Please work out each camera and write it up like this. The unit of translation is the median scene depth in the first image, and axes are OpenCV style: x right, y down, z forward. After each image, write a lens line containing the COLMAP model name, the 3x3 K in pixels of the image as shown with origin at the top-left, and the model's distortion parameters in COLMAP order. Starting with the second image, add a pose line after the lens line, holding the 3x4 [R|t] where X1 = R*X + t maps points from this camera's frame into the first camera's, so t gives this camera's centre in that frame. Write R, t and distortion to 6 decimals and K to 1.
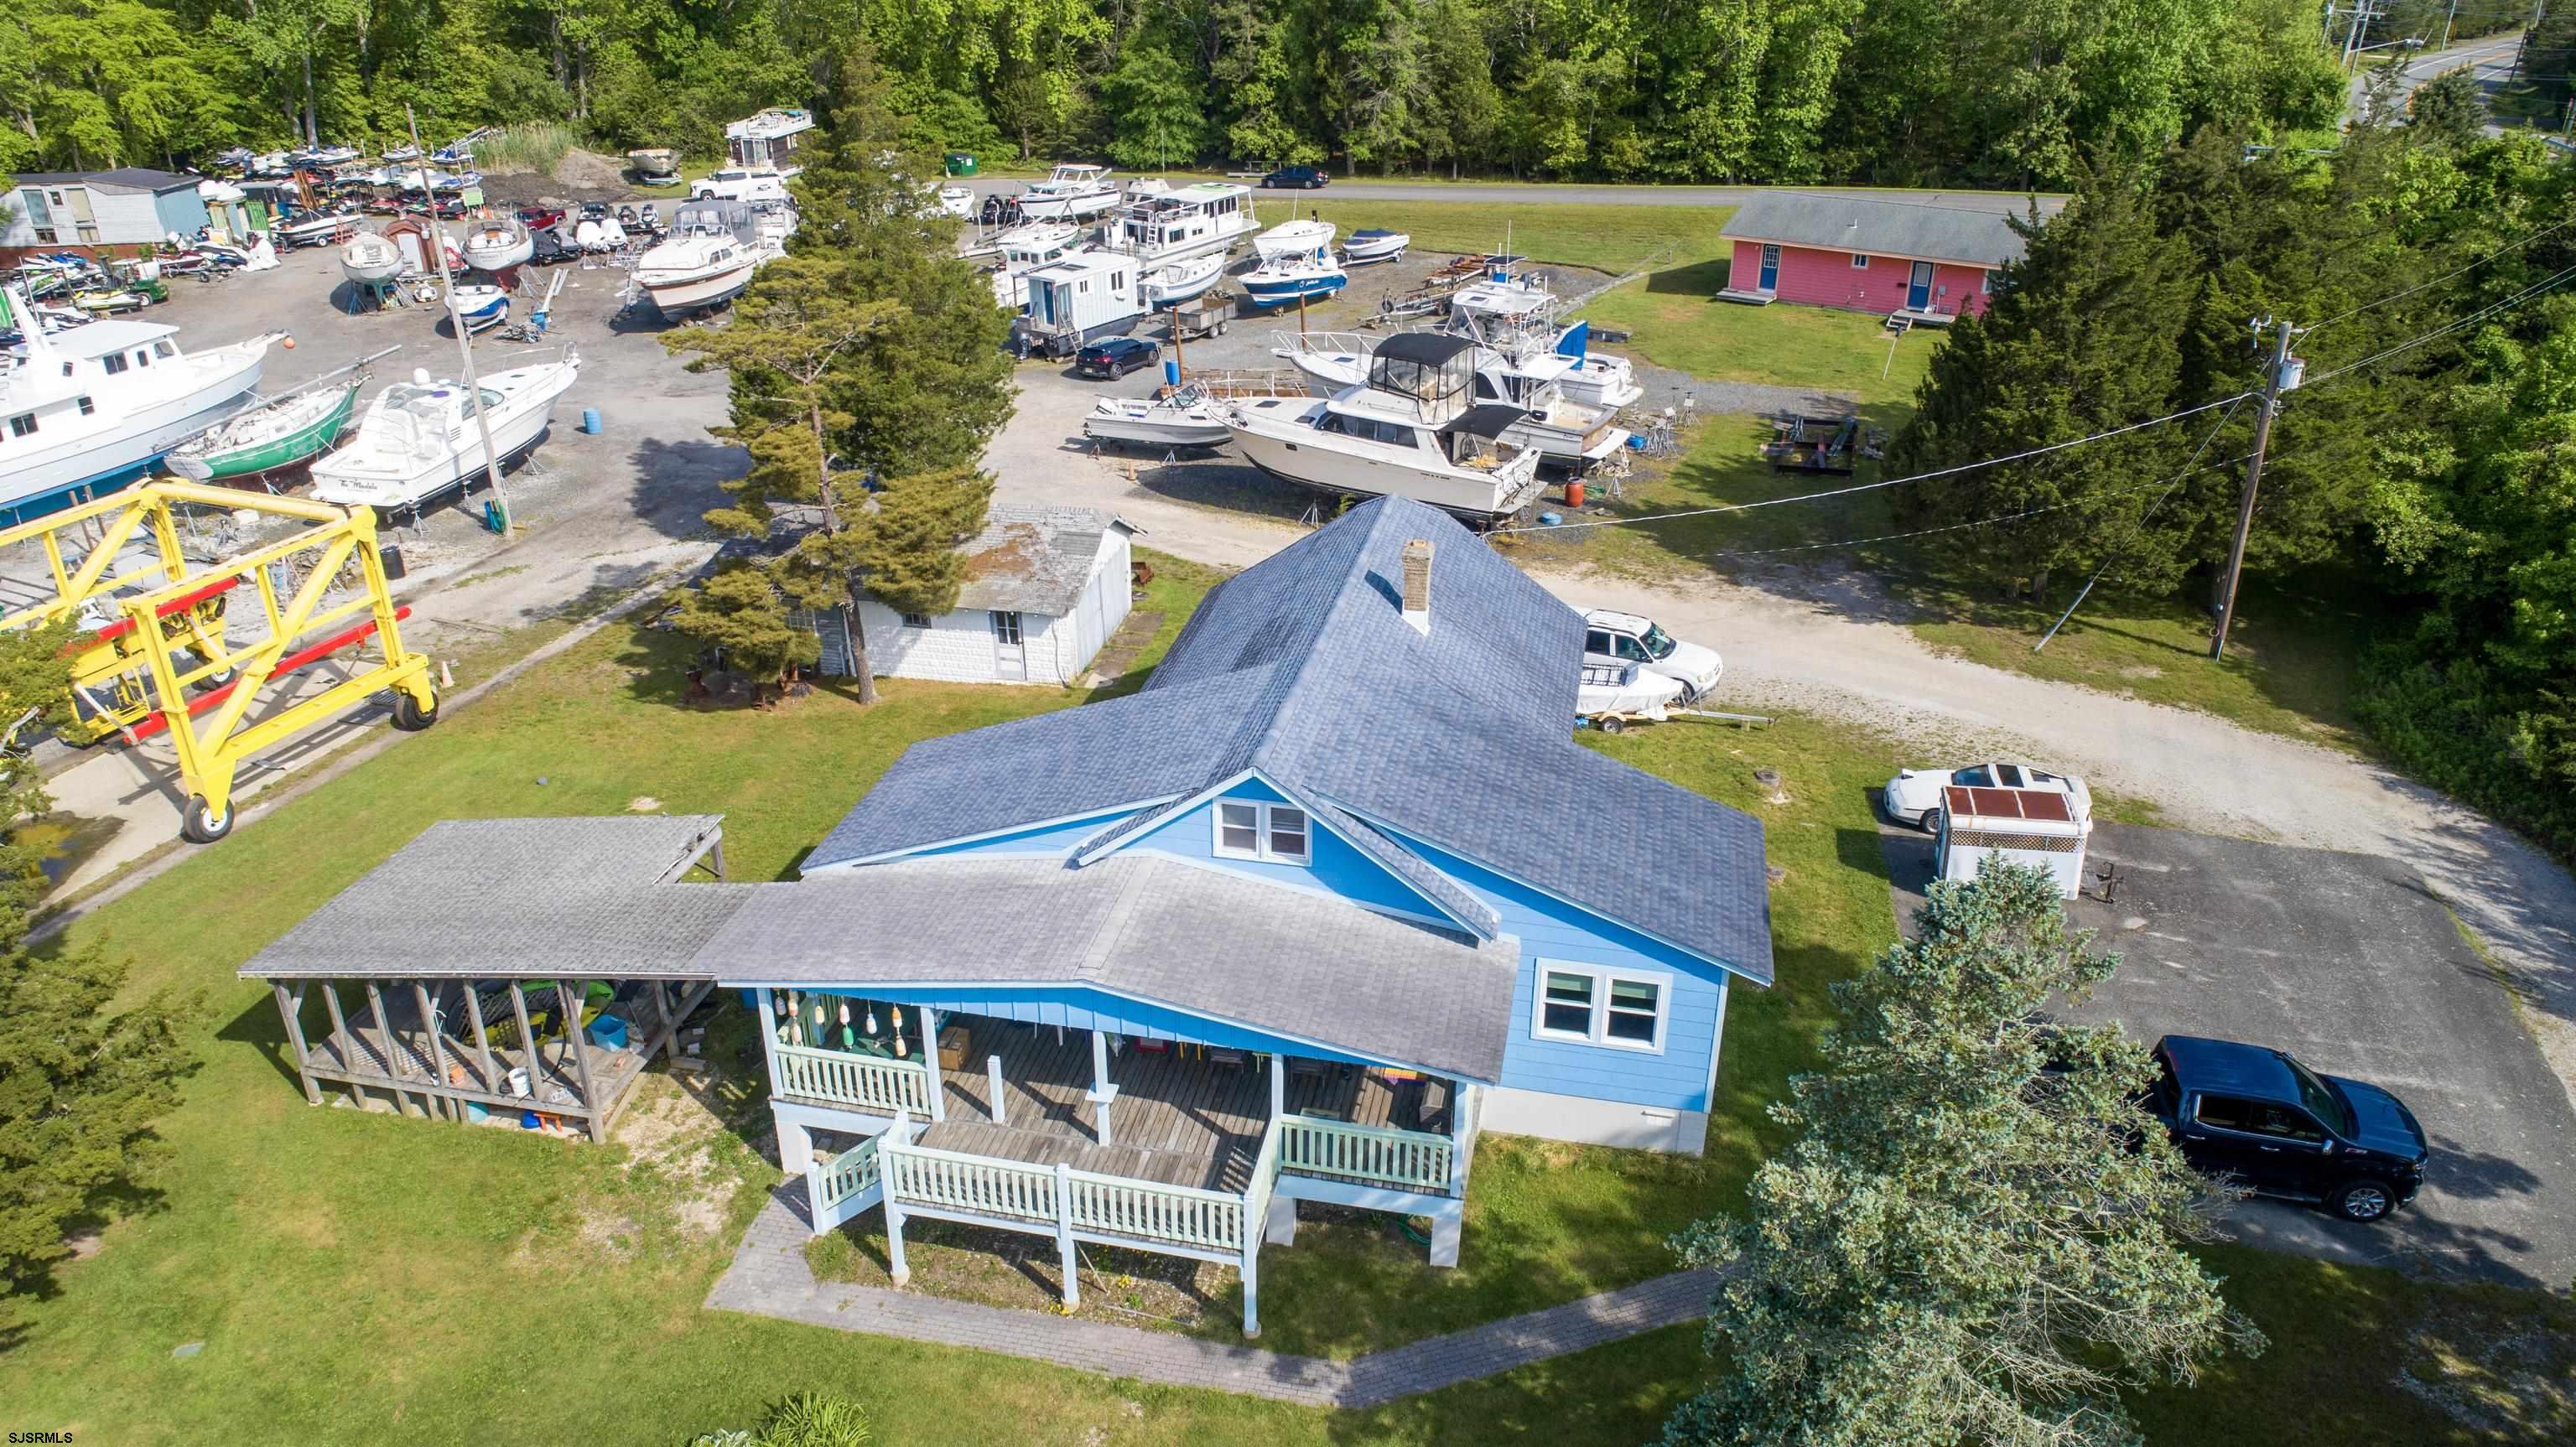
lens RADIAL K [[1718.0, 0, 1288.0], [0, 1718.0, 723.5], [0, 0, 1]] dist [-0.020736, 0.006307]
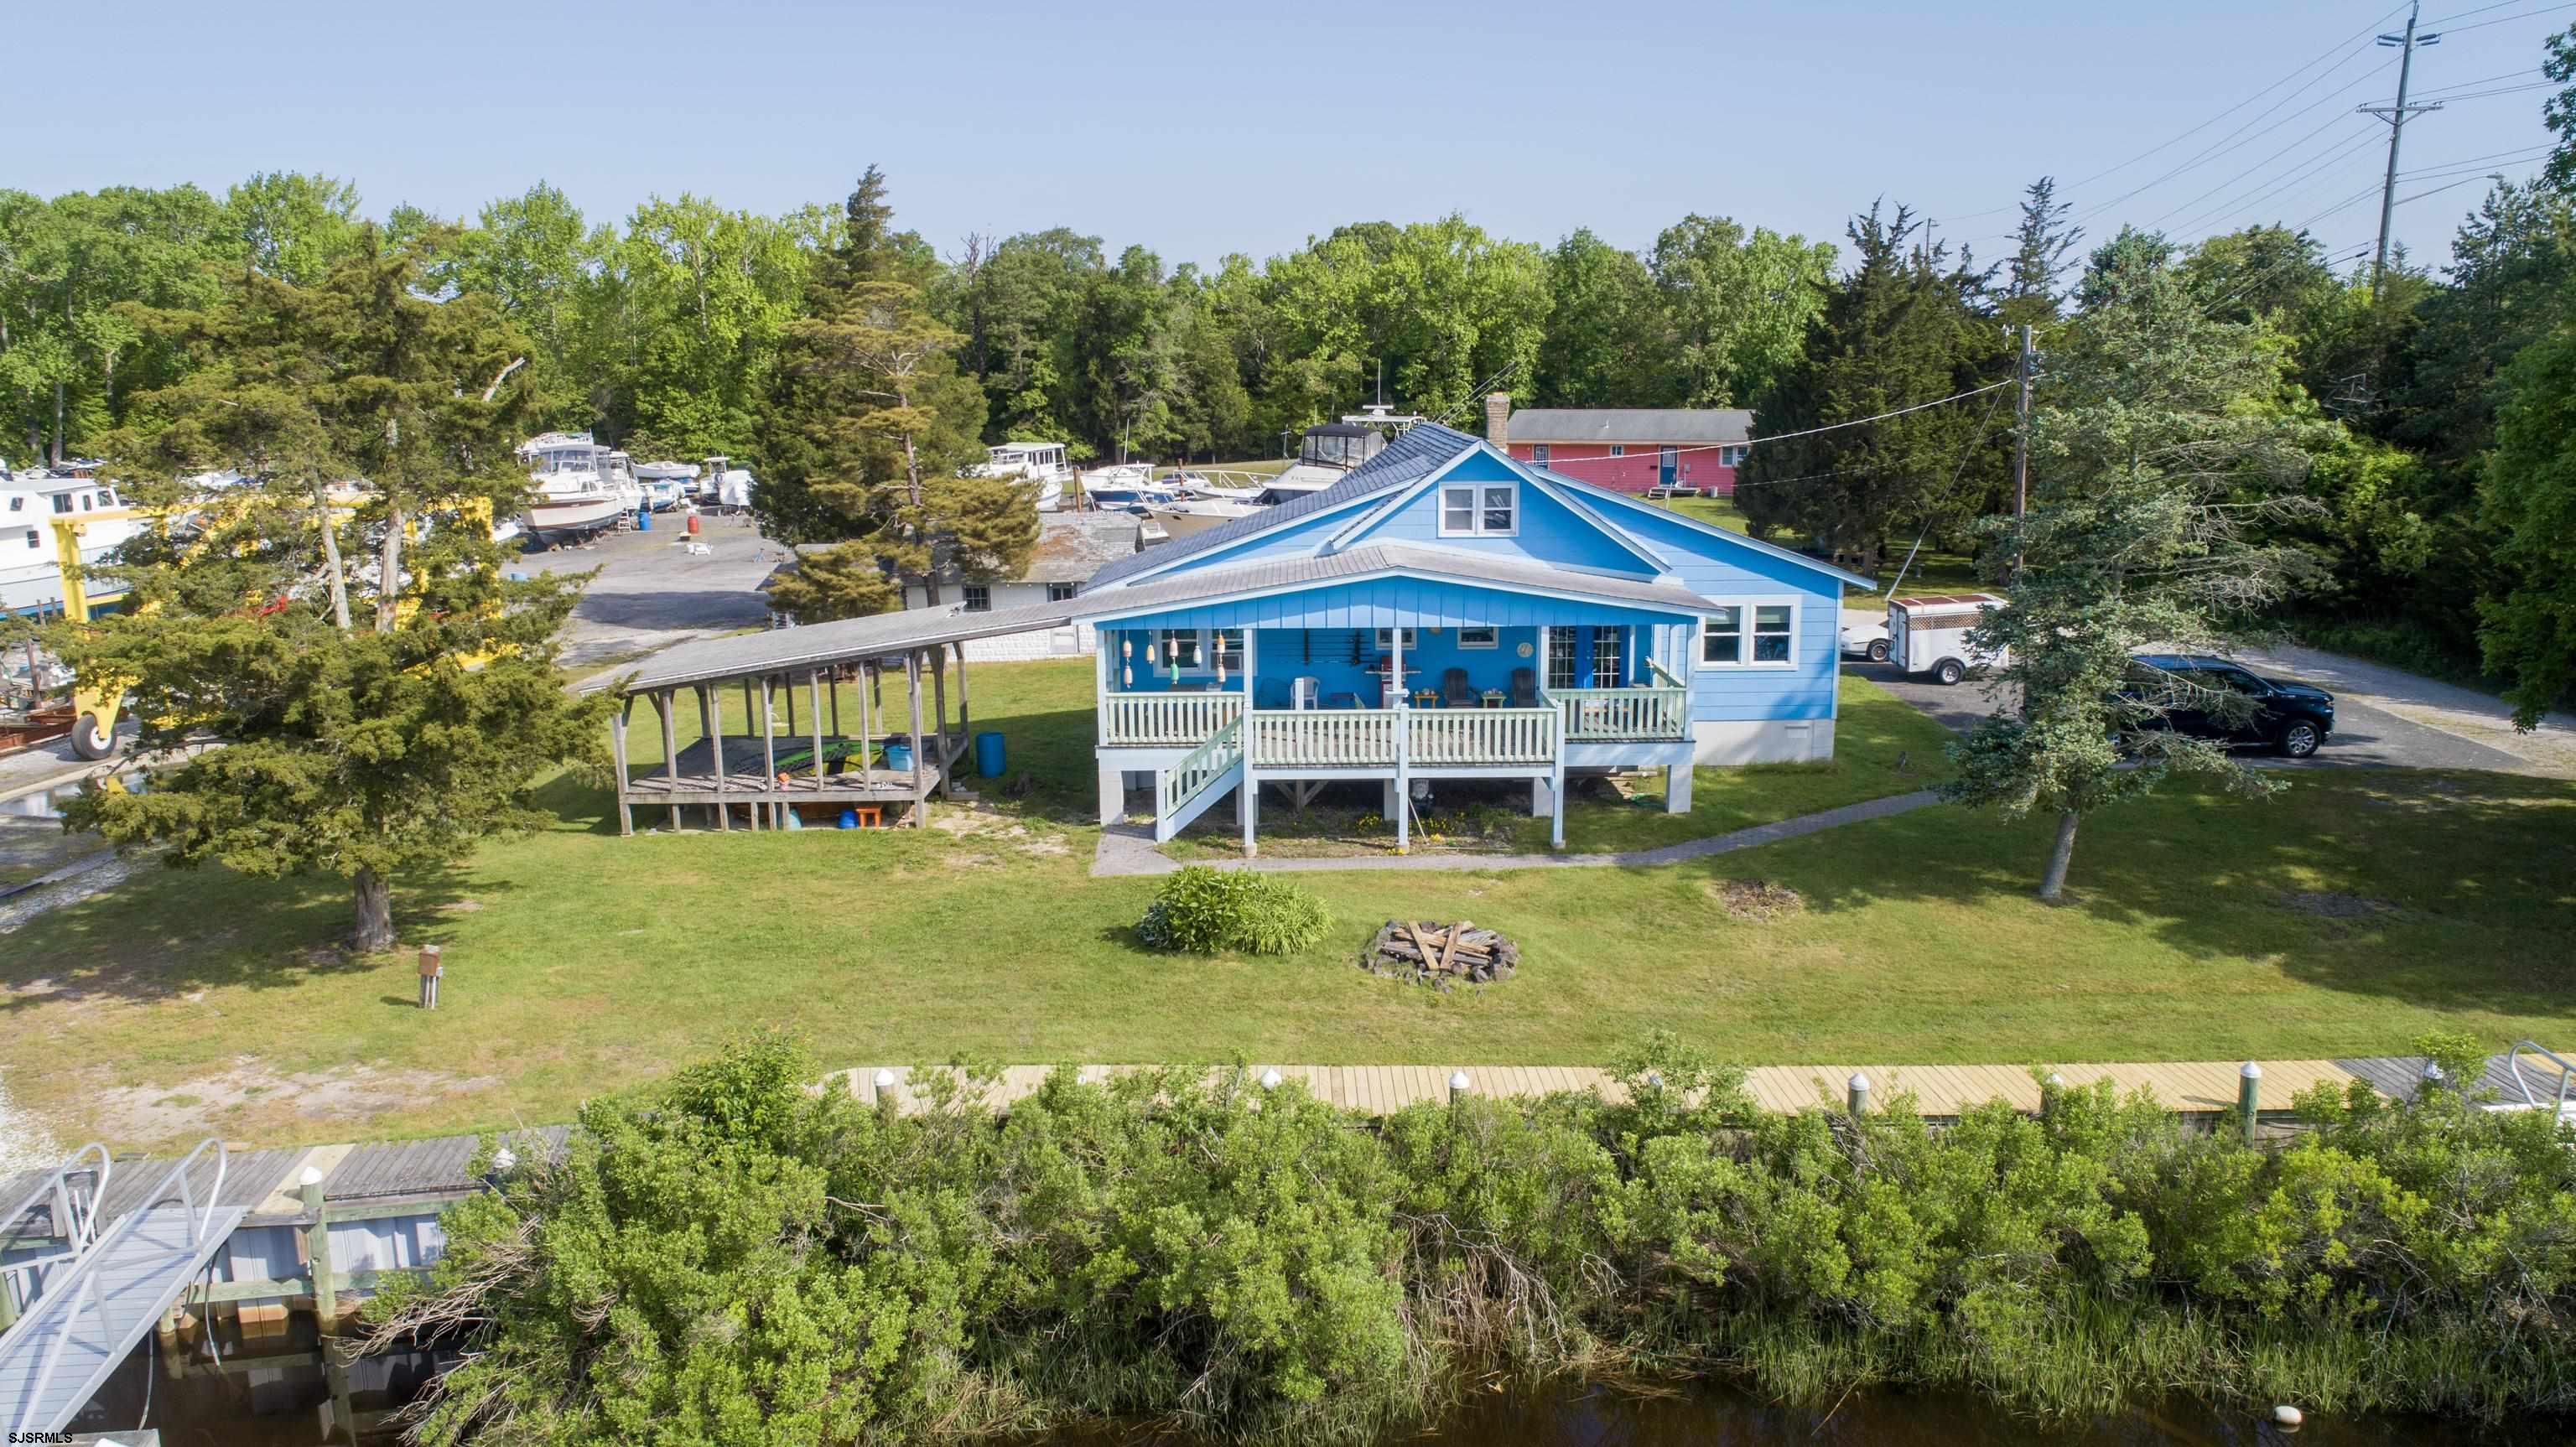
lens RADIAL K [[1718.0, 0, 1288.0], [0, 1718.0, 723.5], [0, 0, 1]] dist [-0.020736, 0.006307]
pose [[0.977347, -0.054907, 0.204397, -0.101505], [0.103609, 0.966249, -0.235855, 0.120784], [-0.184548, 0.251689, 0.950050, -0.032050]]
